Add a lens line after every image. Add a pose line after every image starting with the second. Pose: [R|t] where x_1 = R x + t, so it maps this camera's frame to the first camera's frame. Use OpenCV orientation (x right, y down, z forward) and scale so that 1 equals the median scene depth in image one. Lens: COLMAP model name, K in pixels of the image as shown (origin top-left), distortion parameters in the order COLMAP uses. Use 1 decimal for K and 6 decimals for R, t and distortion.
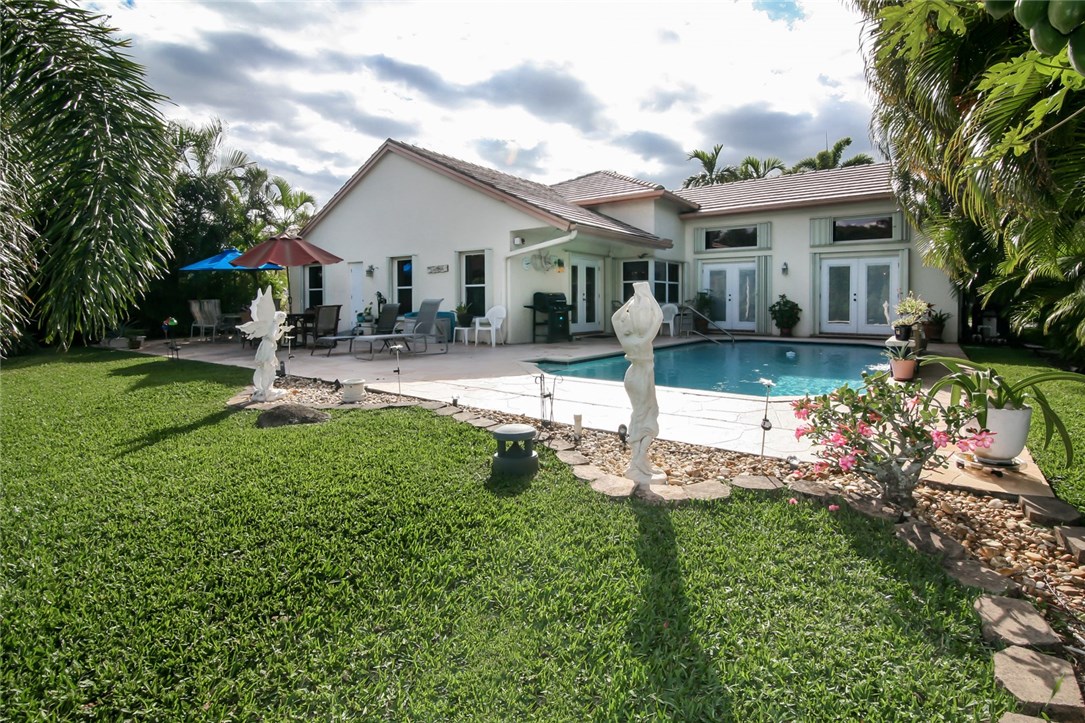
lens RADIAL K [[518.4, 0, 545.2], [0, 518.4, 303.1], [0, 0, 1]] dist [-0.037262, -0.000306]
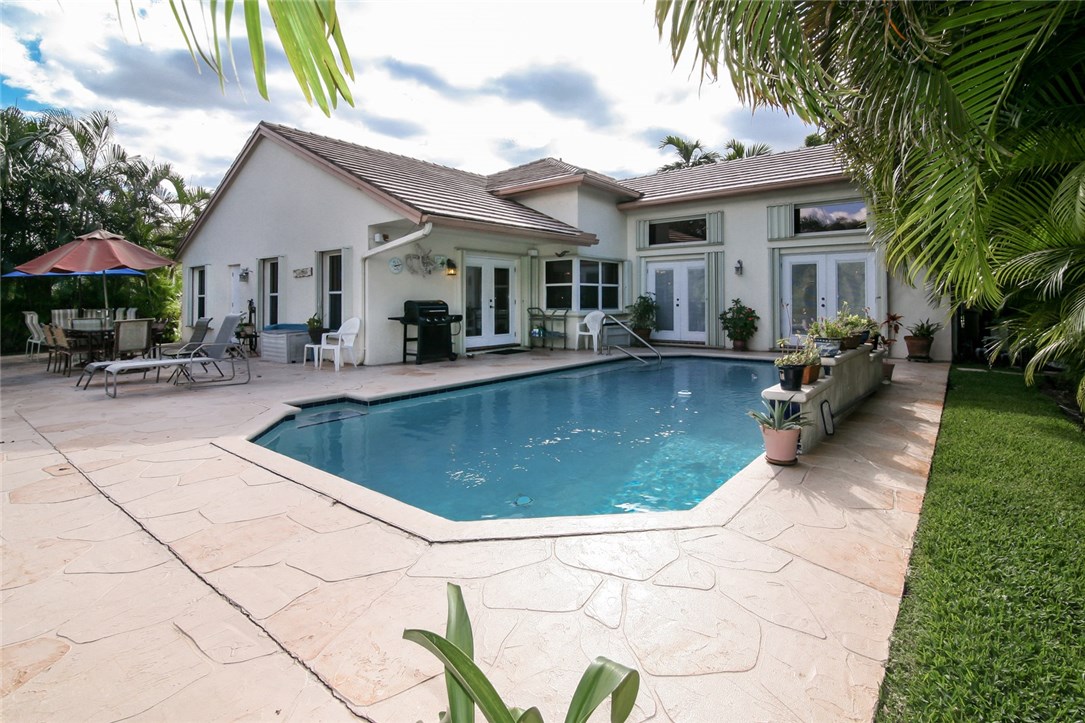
lens RADIAL K [[521.6, 0, 539.9], [0, 521.6, 290.7], [0, 0, 1]] dist [-0.036311, -0.000015]
pose [[0.998872, -0.006527, -0.047032, 0.190728], [0.005560, 0.999771, -0.020666, -0.014958], [0.047156, 0.020381, 0.998680, 0.160633]]
